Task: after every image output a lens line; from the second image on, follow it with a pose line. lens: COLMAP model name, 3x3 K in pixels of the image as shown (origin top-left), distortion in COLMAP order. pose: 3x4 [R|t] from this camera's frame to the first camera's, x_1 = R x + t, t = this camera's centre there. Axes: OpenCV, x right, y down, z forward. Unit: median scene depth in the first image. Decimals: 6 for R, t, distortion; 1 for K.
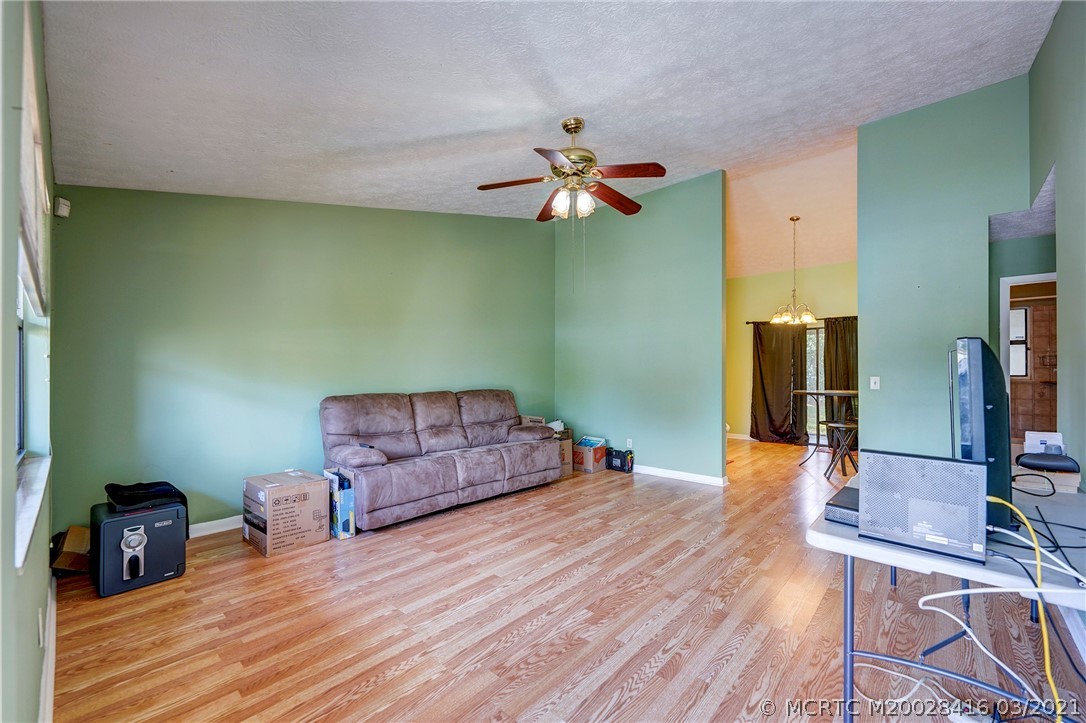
lens RADIAL K [[443.0, 0, 546.8], [0, 443.0, 368.8], [0, 0, 1]] dist [-0.003516, -0.000422]
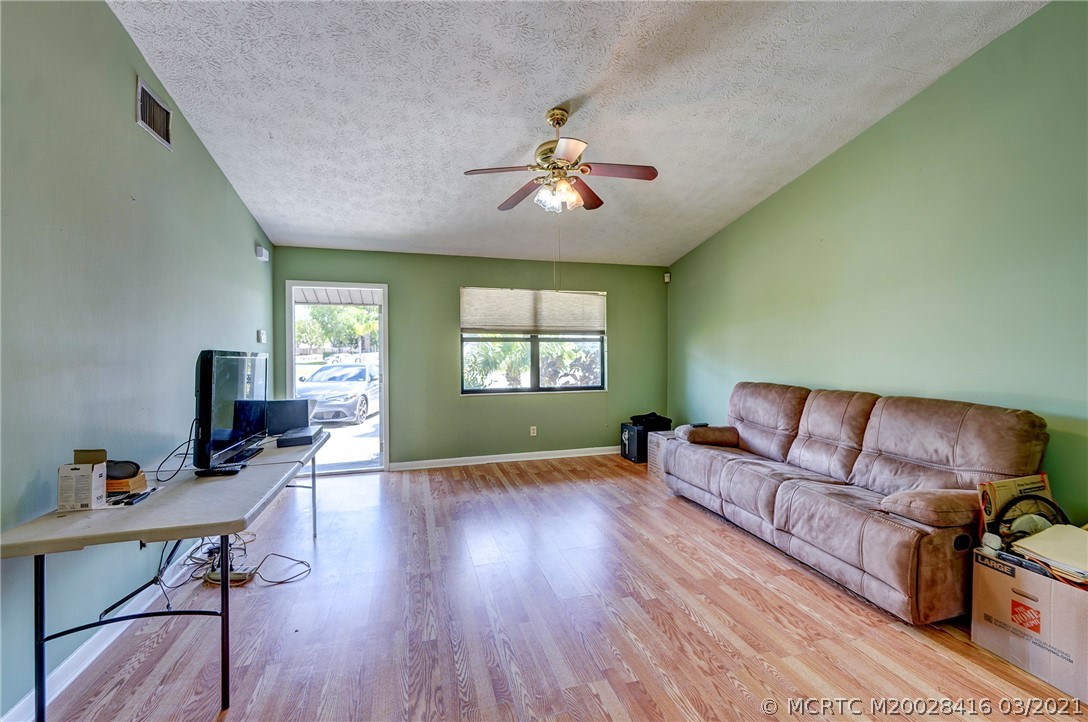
lens RADIAL K [[444.3, 0, 538.5], [0, 444.3, 352.0], [0, 0, 1]] dist [0.002100, 0.000100]
pose [[-0.528539, 0.010263, -0.848847, 1.047805], [0.011440, 0.999922, 0.004966, -0.033171], [0.848832, -0.007086, -0.528615, 1.672610]]
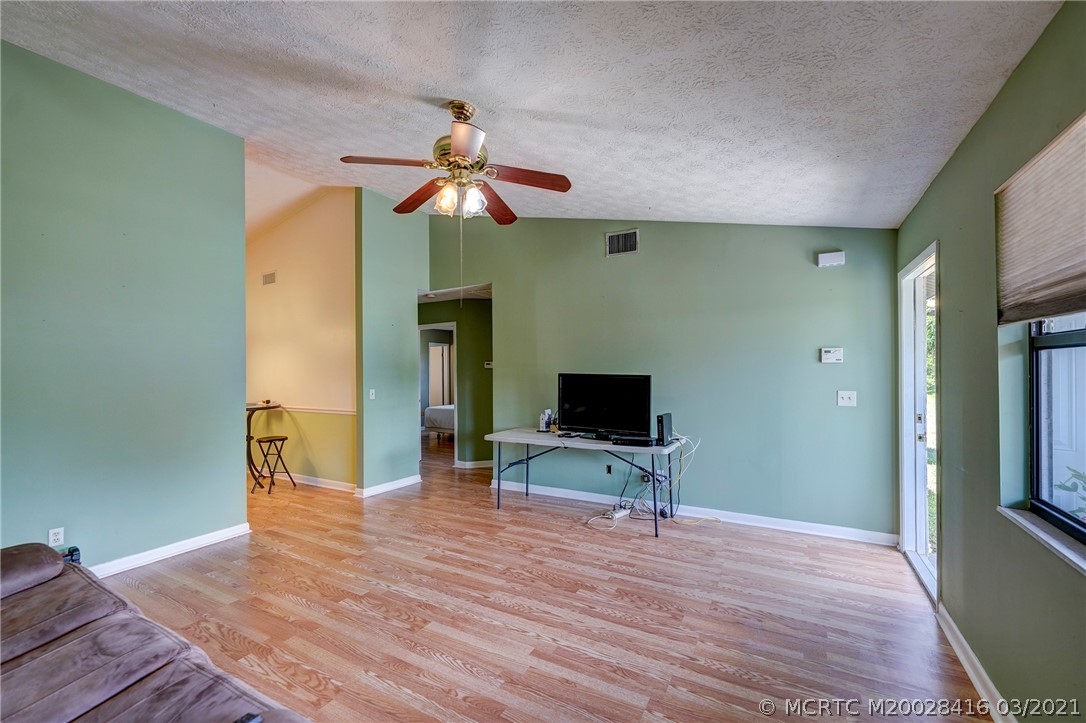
lens RADIAL K [[443.0, 0, 543.8], [0, 443.0, 368.9], [0, 0, 1]] dist [-0.003516, -0.000422]
pose [[-0.221387, 0.008151, 0.975152, -0.917601], [0.003110, 0.999966, -0.007652, -0.045078], [-0.975181, 0.001339, -0.221405, 1.162923]]
